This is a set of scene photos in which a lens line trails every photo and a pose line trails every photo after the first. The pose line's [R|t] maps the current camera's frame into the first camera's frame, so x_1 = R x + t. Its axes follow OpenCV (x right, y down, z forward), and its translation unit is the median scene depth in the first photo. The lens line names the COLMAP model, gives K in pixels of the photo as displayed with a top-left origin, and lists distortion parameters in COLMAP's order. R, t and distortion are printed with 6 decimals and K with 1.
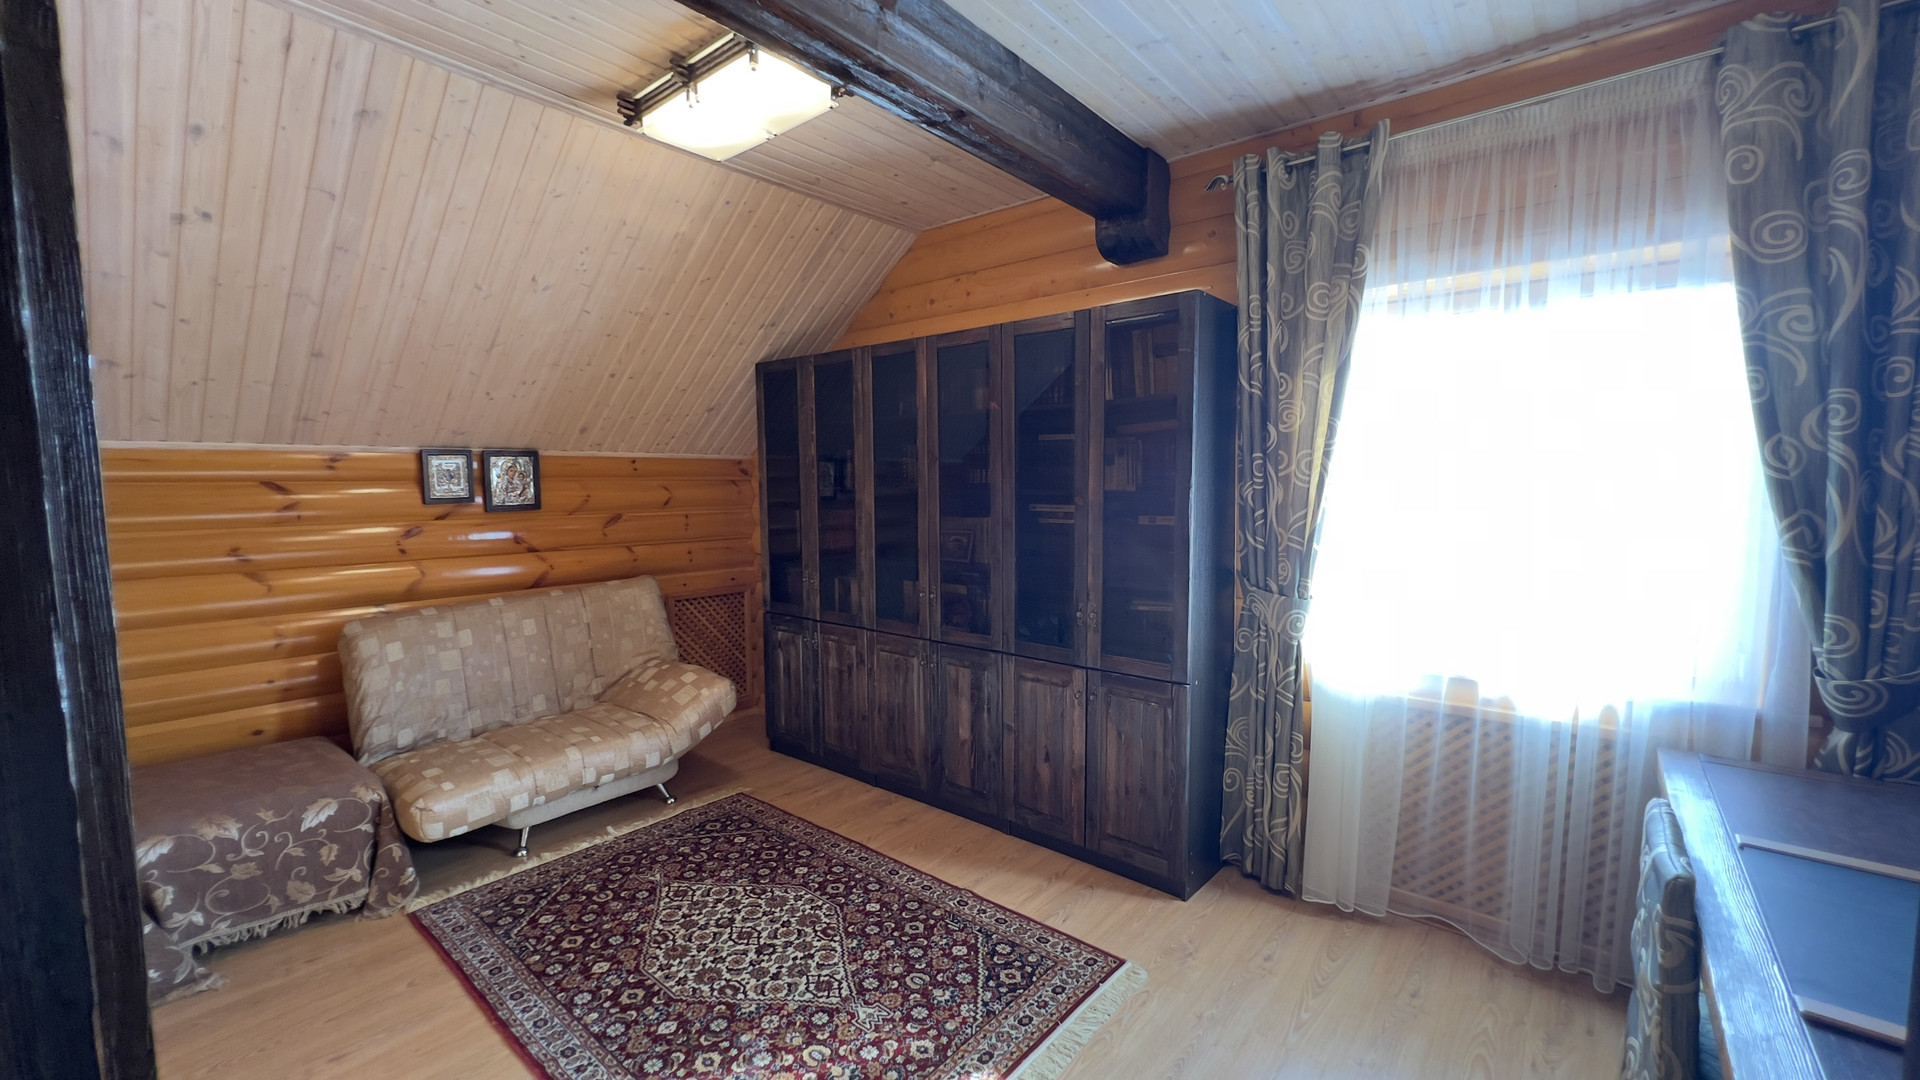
lens RADIAL K [[768.3, 0, 955.4], [0, 768.3, 544.8], [0, 0, 1]] dist [-0.004282, 0.001818]
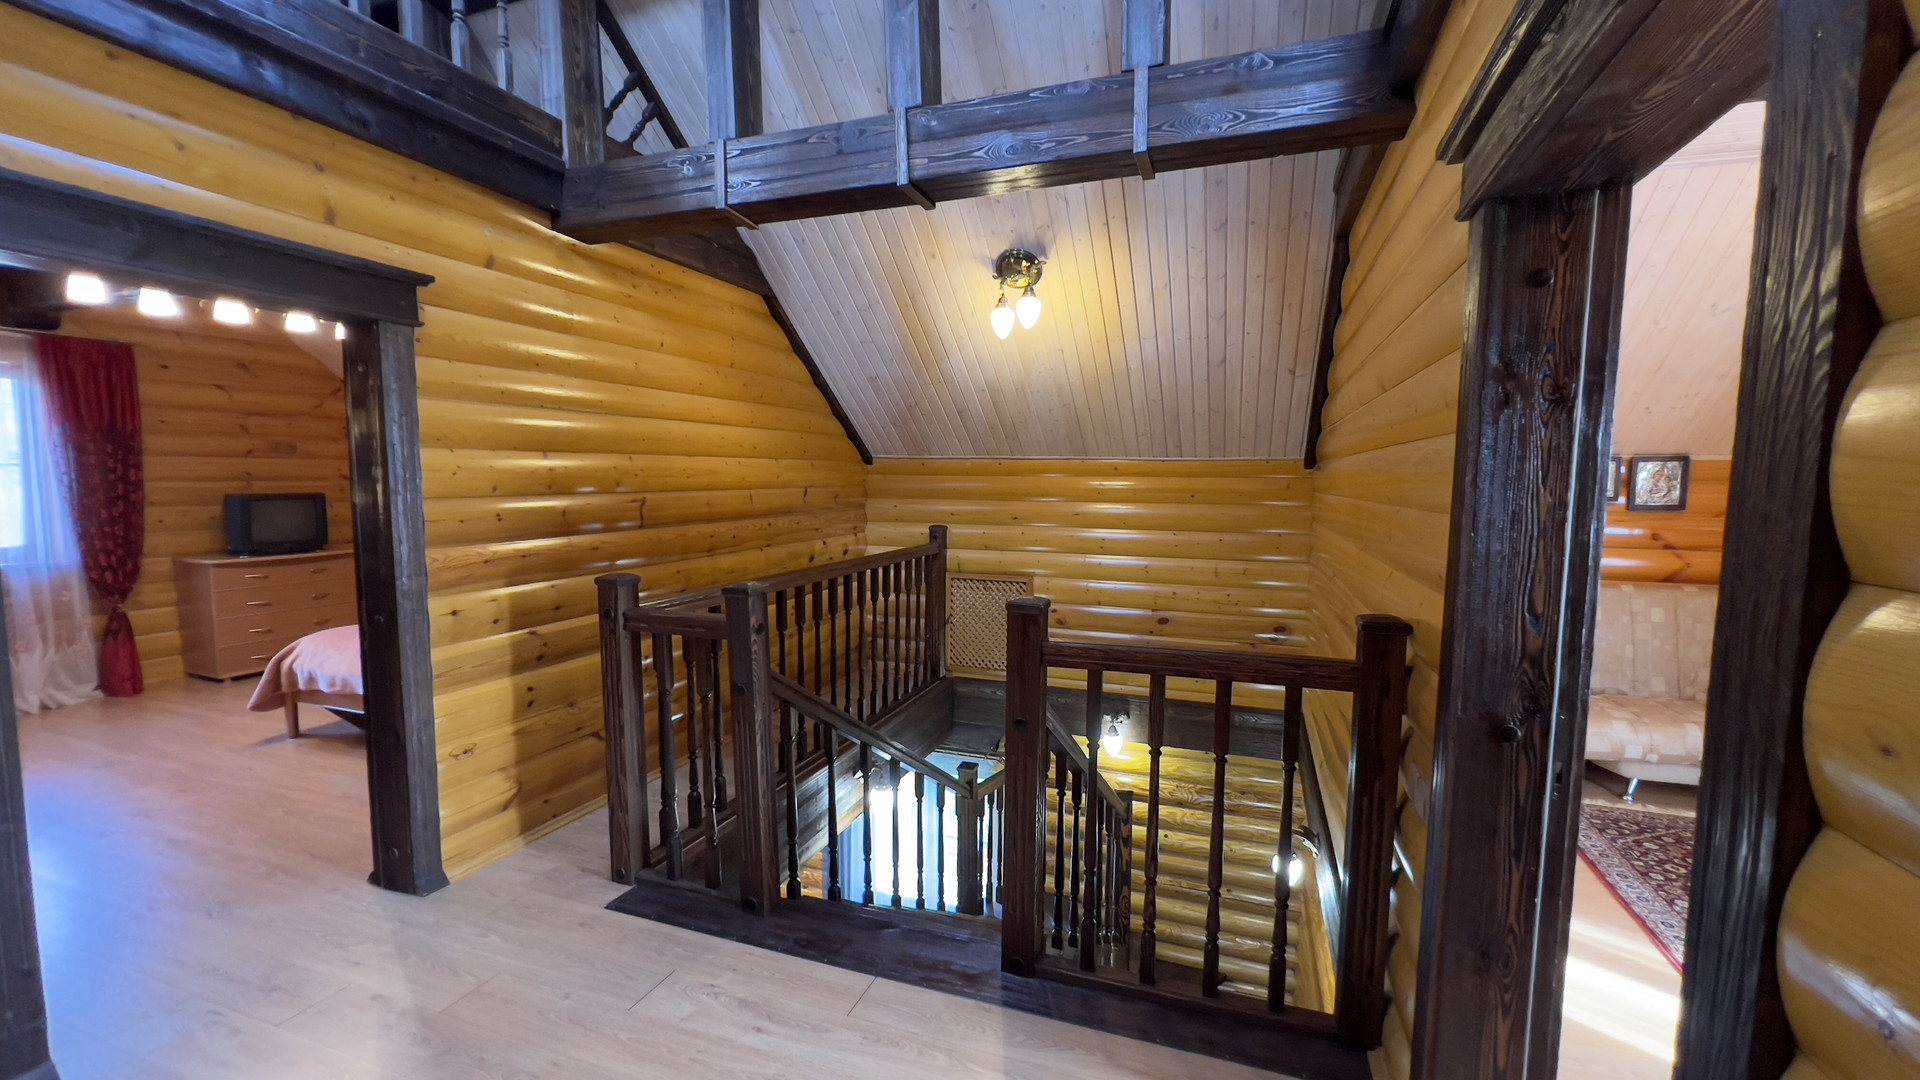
lens RADIAL K [[768.8, 0, 956.3], [0, 768.8, 550.2], [0, 0, 1]] dist [-0.003003, 0.000242]
pose [[0.333849, 0.092926, -0.938035, 0.144494], [-0.084984, 0.994044, 0.068228, 0.025253], [0.938788, 0.056940, 0.339757, -0.348928]]
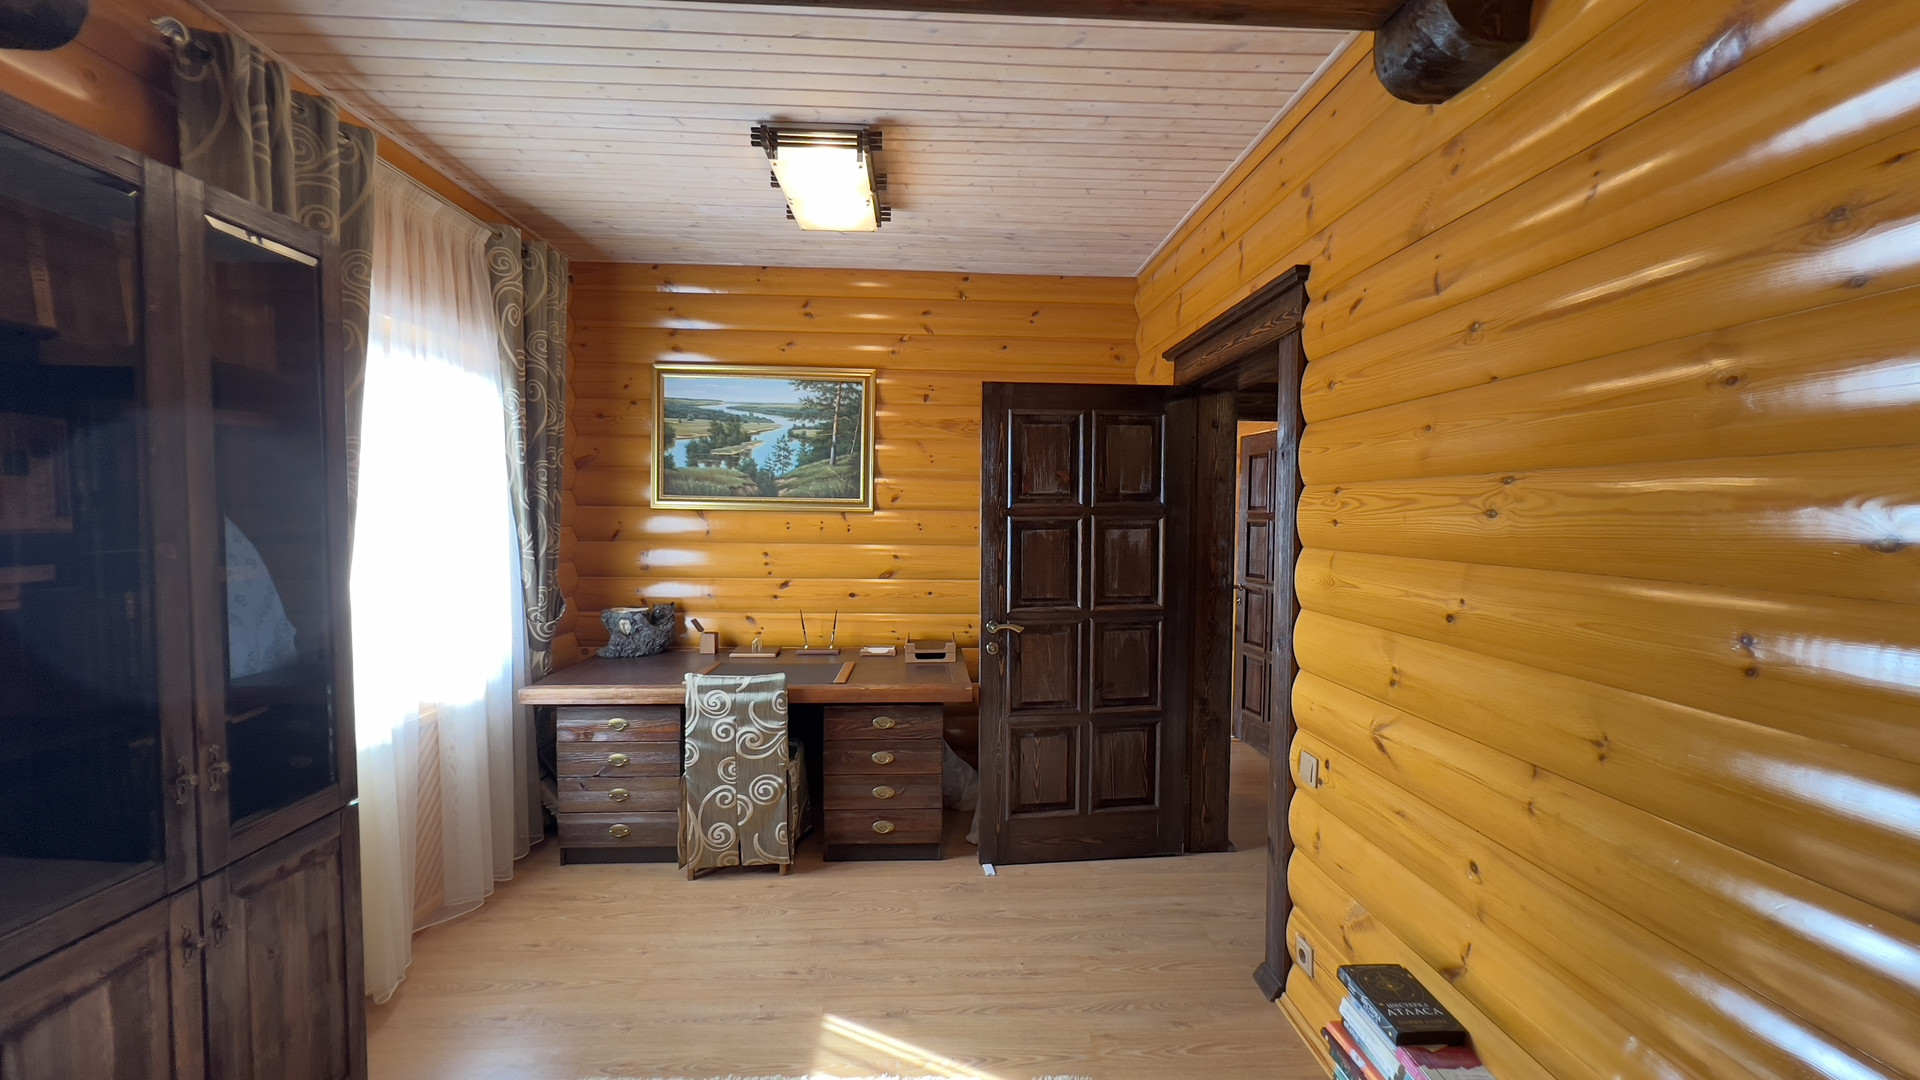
lens RADIAL K [[768.8, 0, 961.8], [0, 768.8, 541.3], [0, 0, 1]] dist [-0.003003, 0.000242]
pose [[-0.686542, -0.033952, 0.726297, -0.178226], [0.060888, 0.992716, 0.103962, -0.035894], [-0.724536, 0.115597, -0.679474, 0.344331]]
